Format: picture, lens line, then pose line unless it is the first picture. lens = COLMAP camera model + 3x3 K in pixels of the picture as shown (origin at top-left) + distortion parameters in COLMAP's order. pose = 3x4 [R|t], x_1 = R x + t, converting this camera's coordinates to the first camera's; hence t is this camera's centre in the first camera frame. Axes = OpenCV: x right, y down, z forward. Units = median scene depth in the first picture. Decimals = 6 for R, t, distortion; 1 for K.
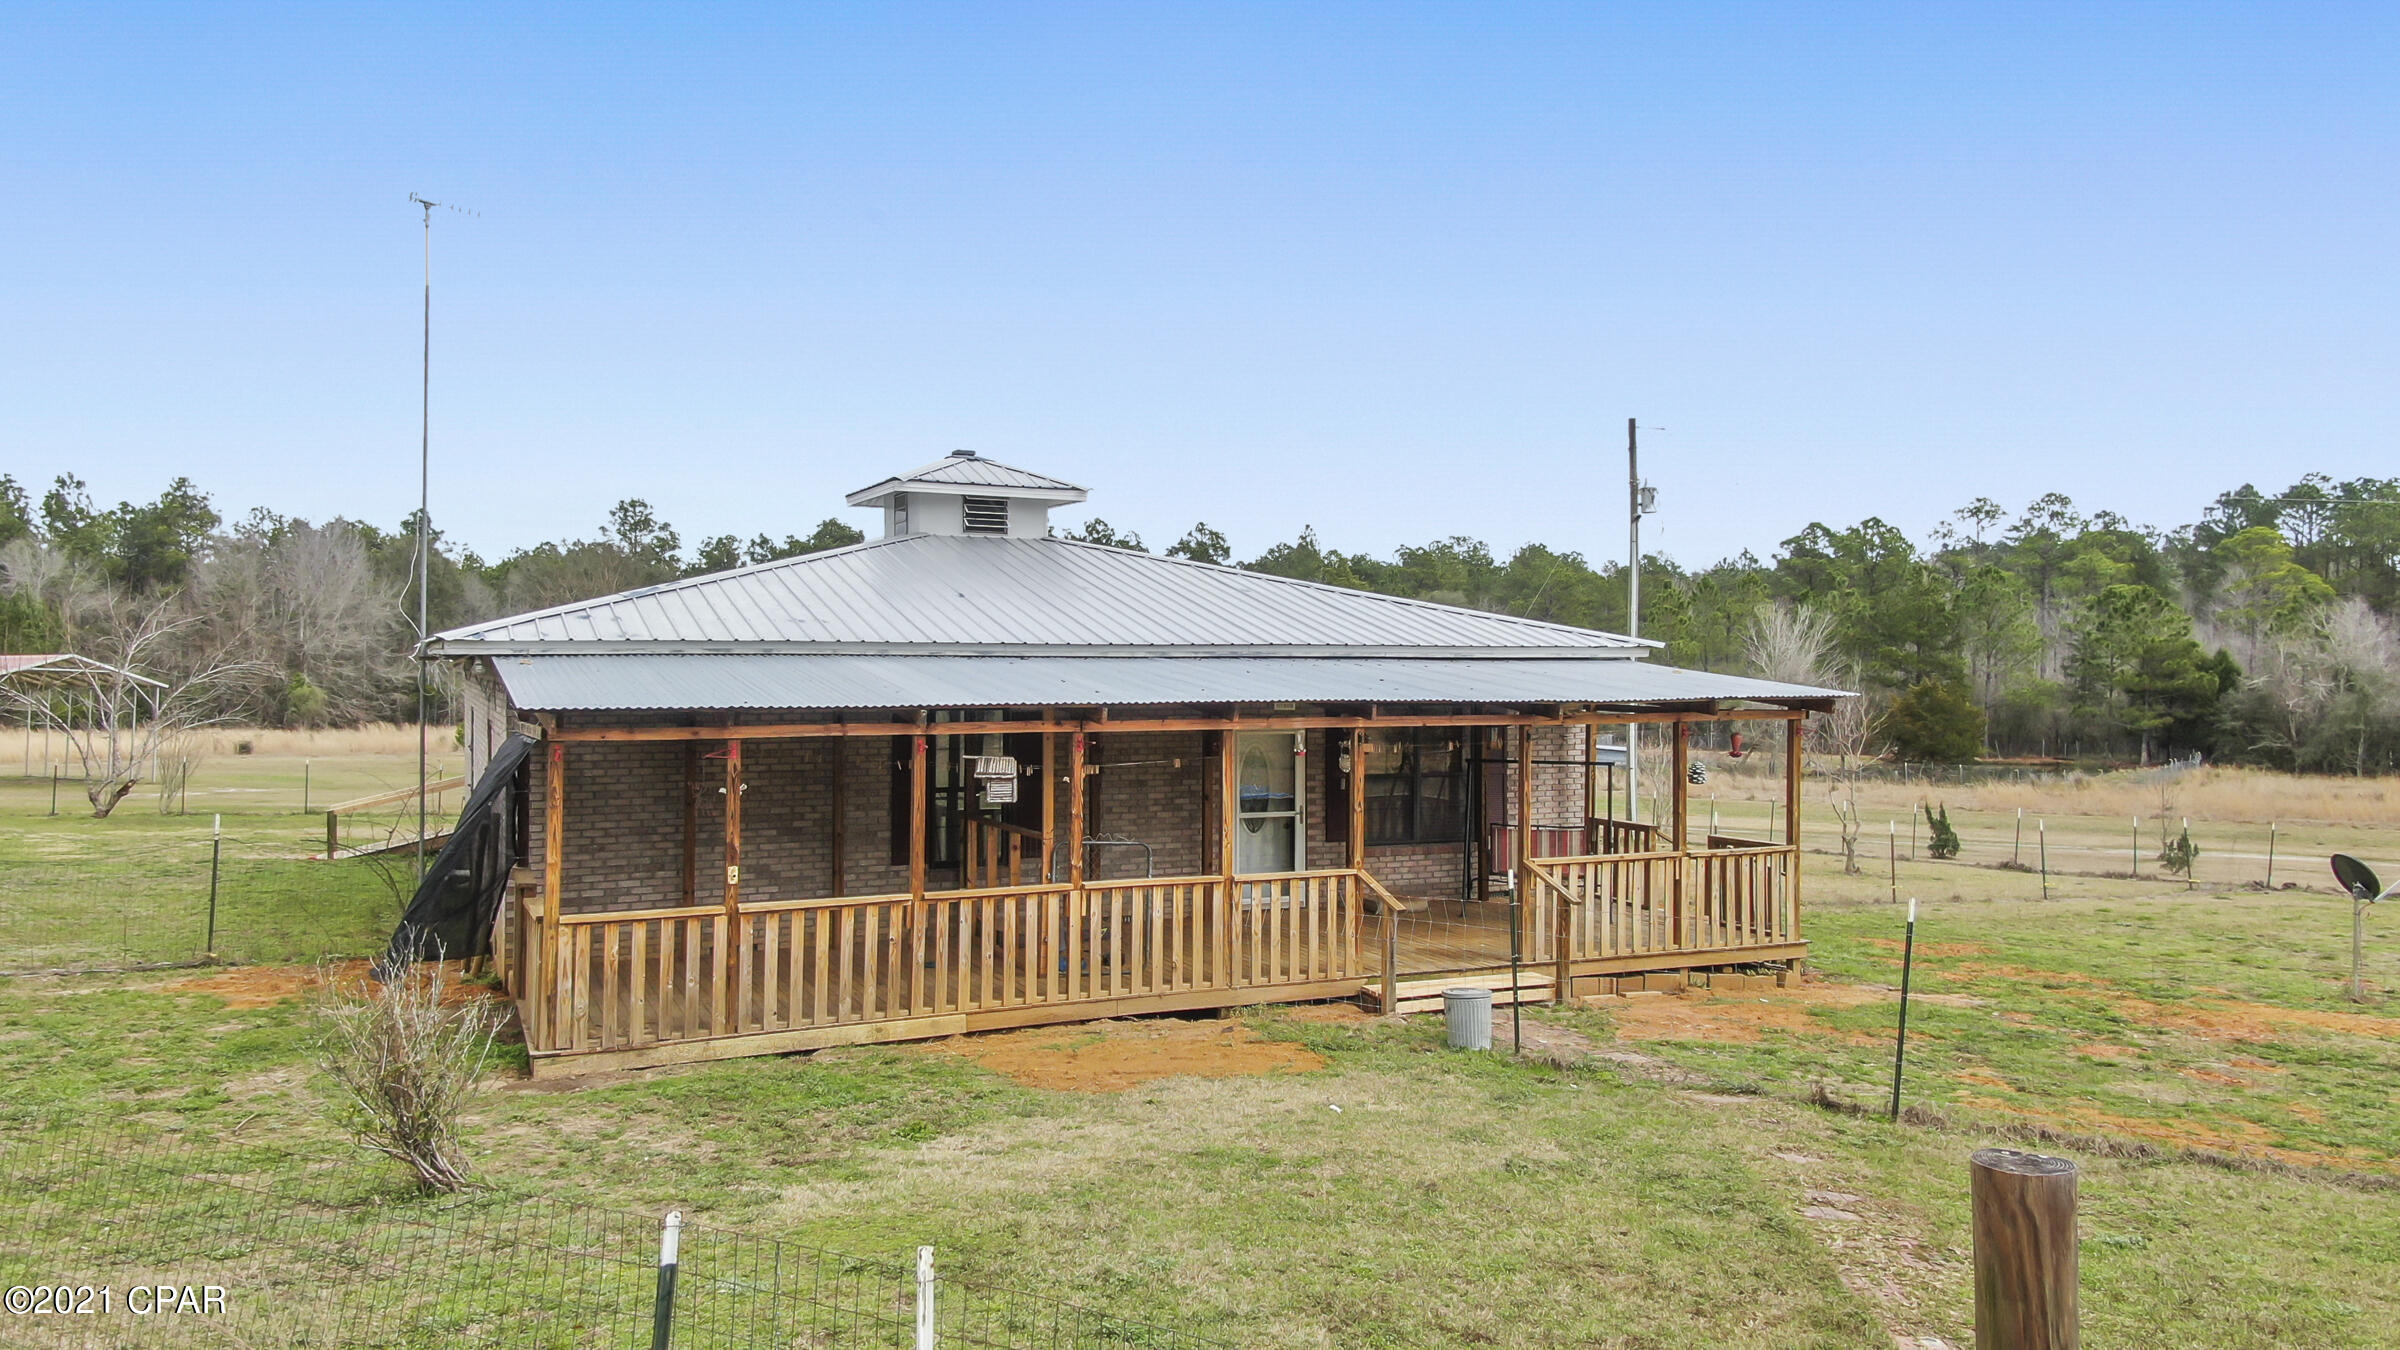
lens RADIAL K [[1654.6, 0, 1200.0], [0, 1654.6, 675.0], [0, 0, 1]] dist [0.179737, -0.188037]
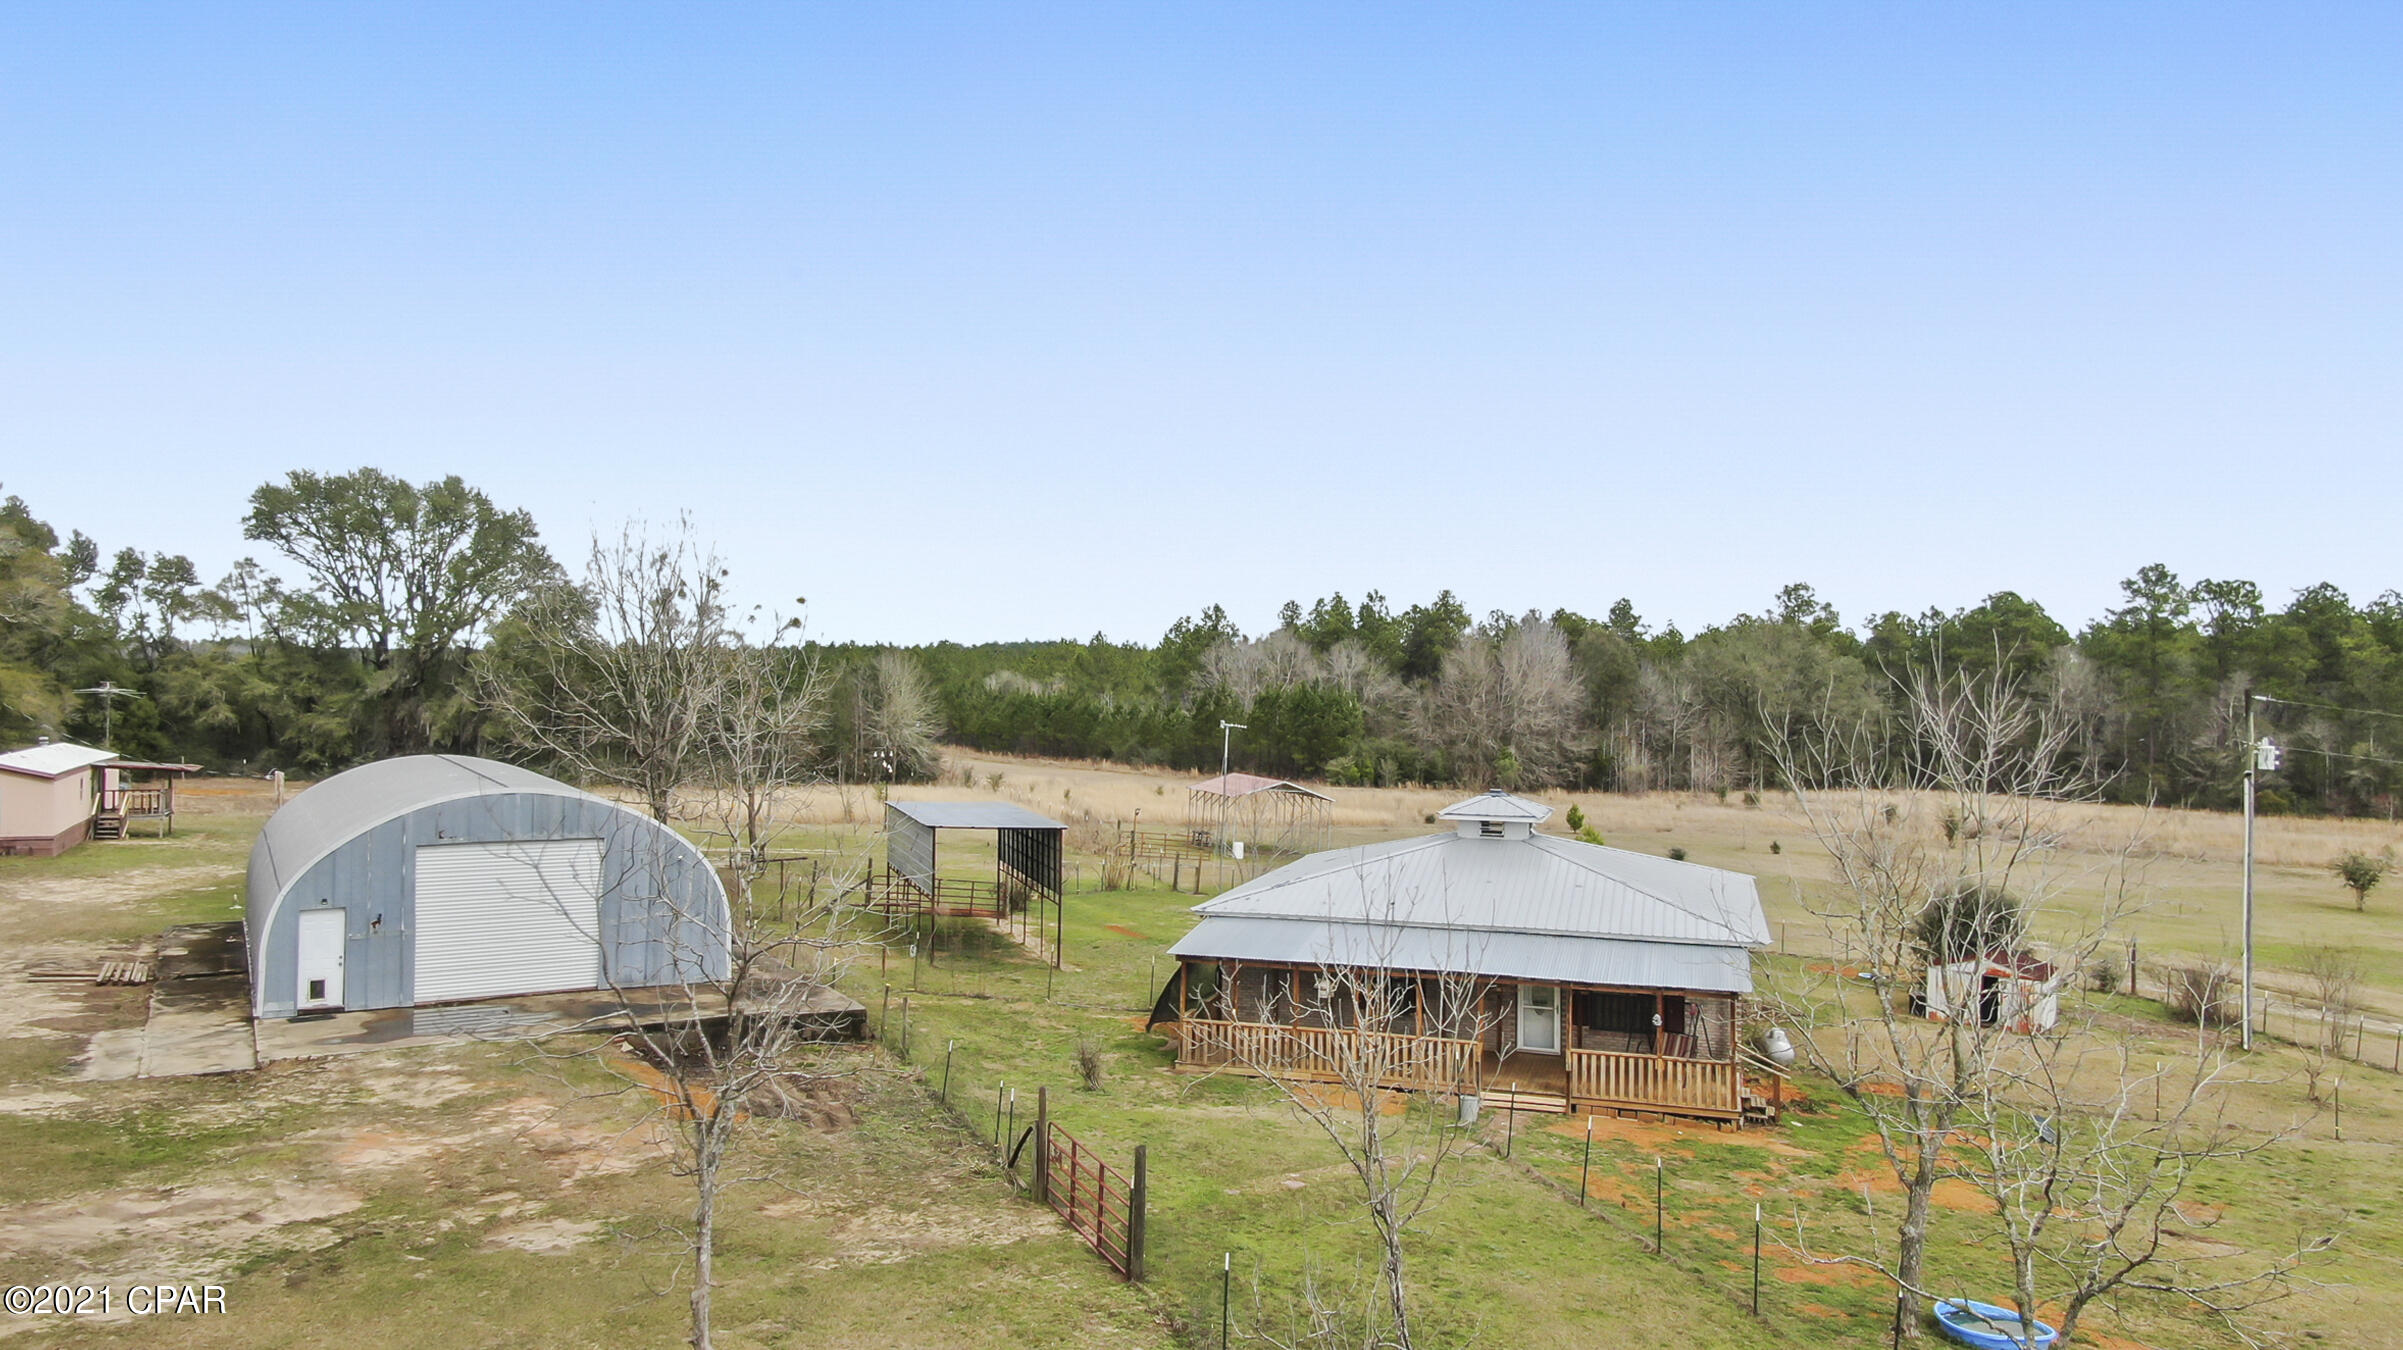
lens RADIAL K [[1679.5, 0, 1201.5], [0, 1679.5, 675.0], [0, 0, 1]] dist [0.167479, -0.143288]
pose [[0.752847, 0.004591, -0.658180, 0.129554], [-0.015824, 0.999813, -0.011126, -0.034944], [0.658006, 0.018791, 0.752779, -0.102756]]
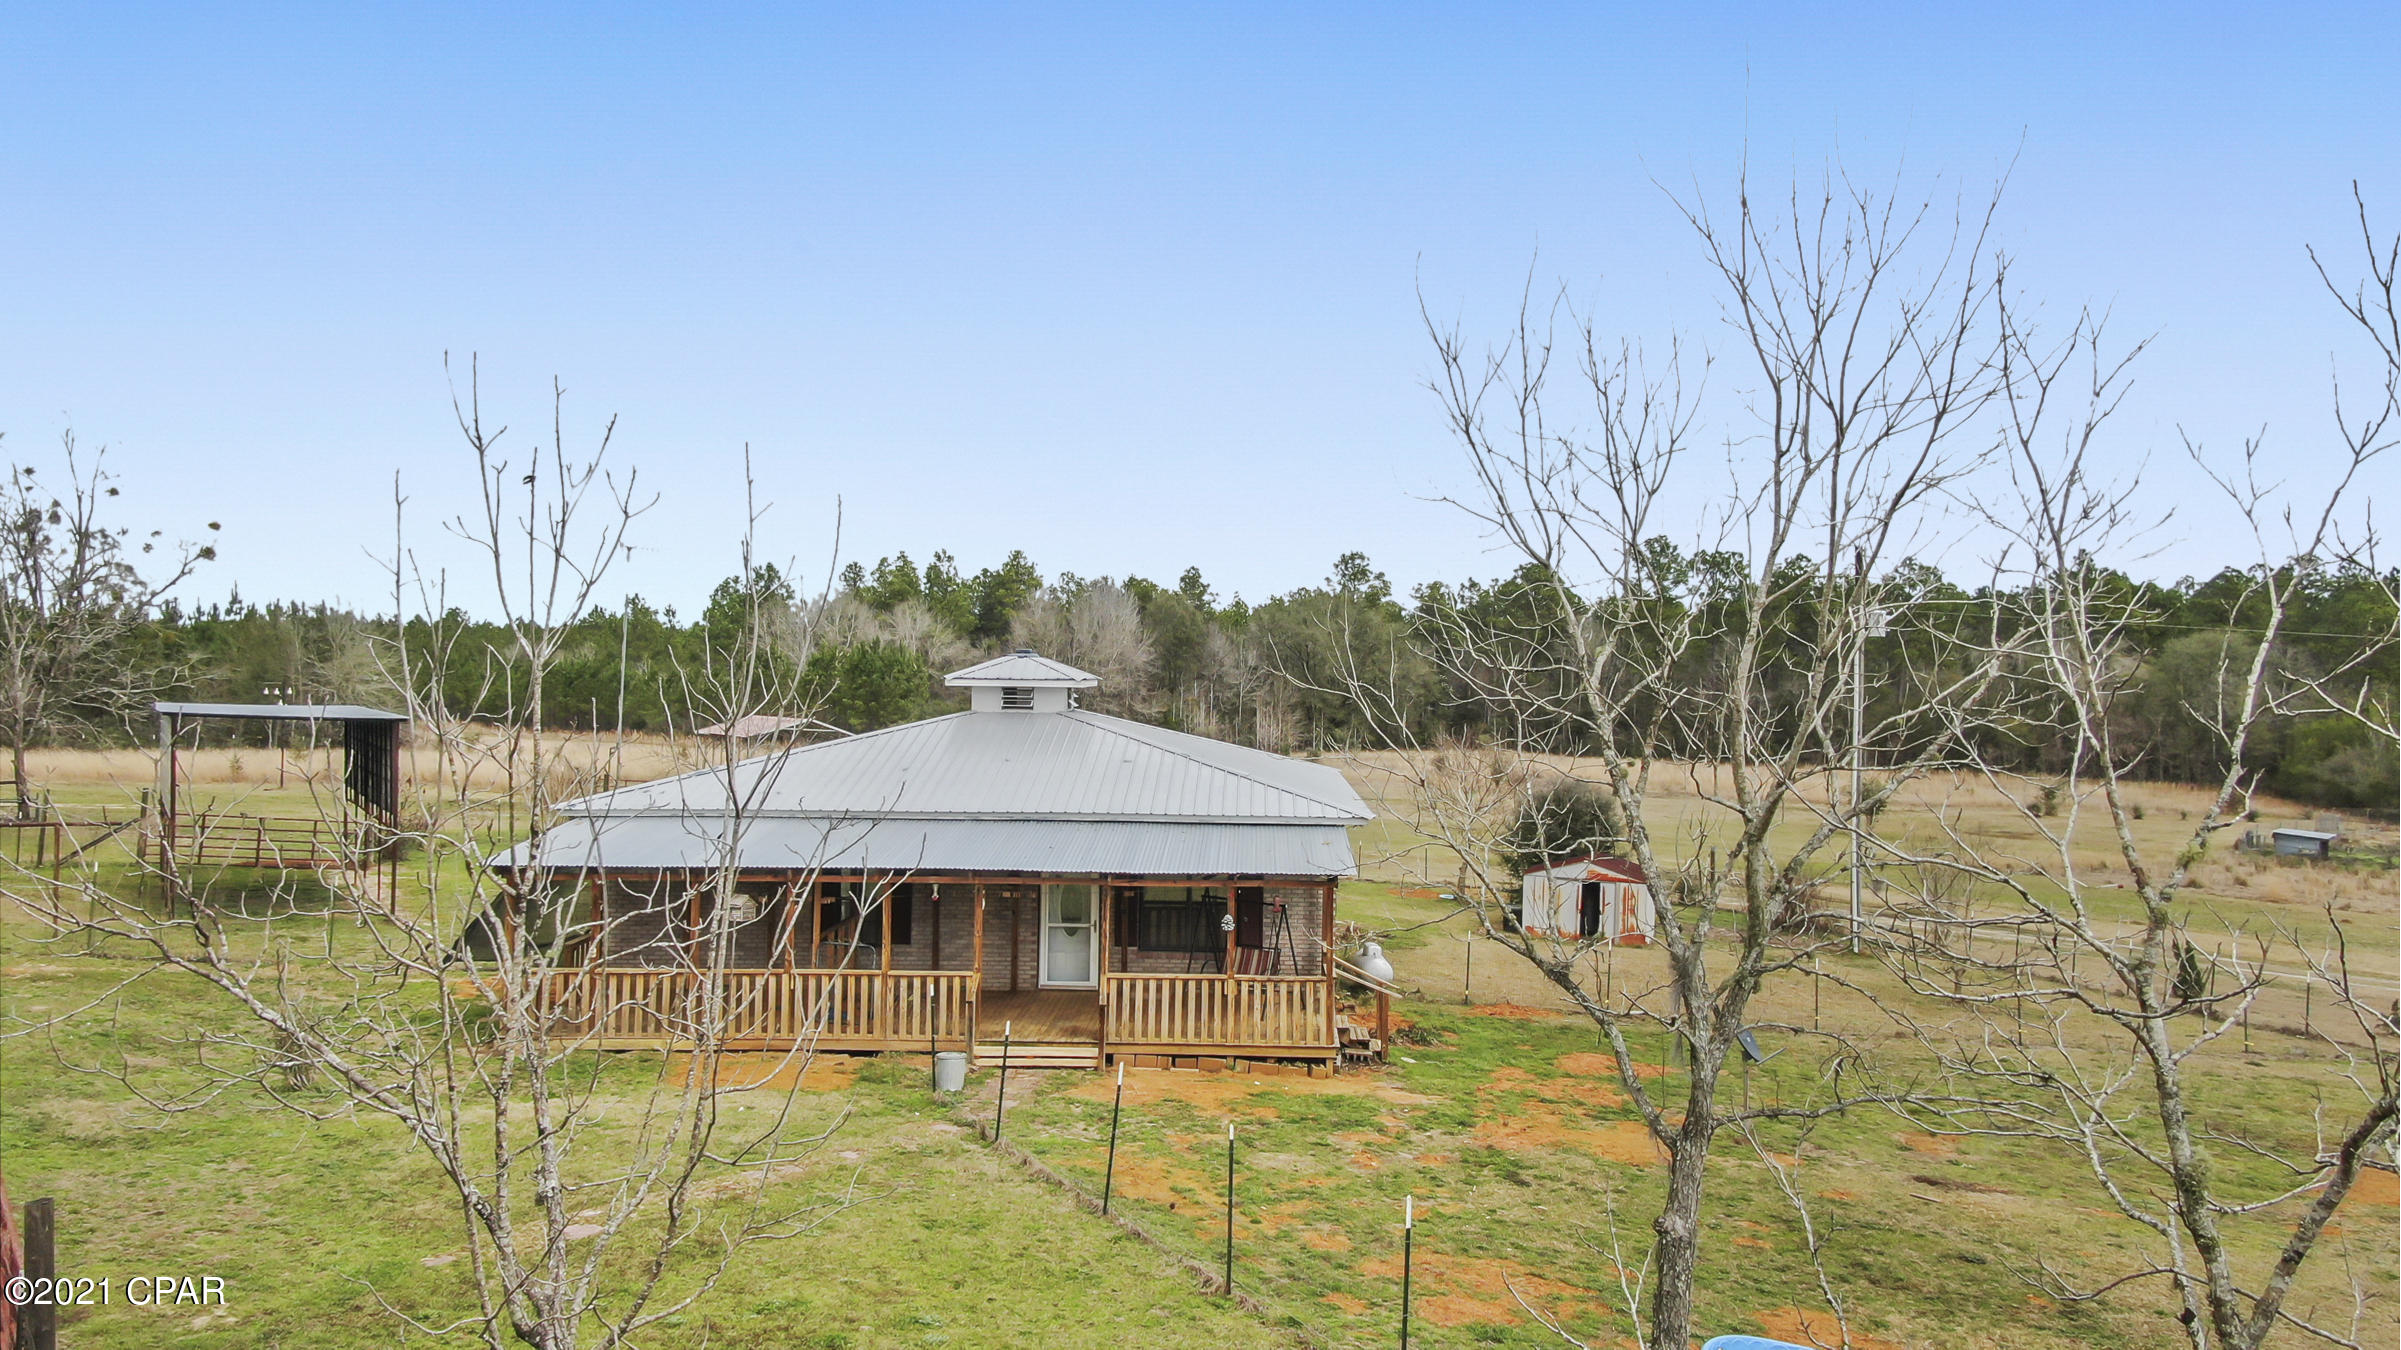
lens RADIAL K [[1655.3, 0, 1200.5], [0, 1655.3, 675.0], [0, 0, 1]] dist [0.179737, -0.188037]
pose [[0.891391, 0.008908, -0.453147, 0.094239], [-0.014665, 0.999850, -0.009193, -0.014817], [0.452998, 0.014840, 0.891388, -0.031862]]
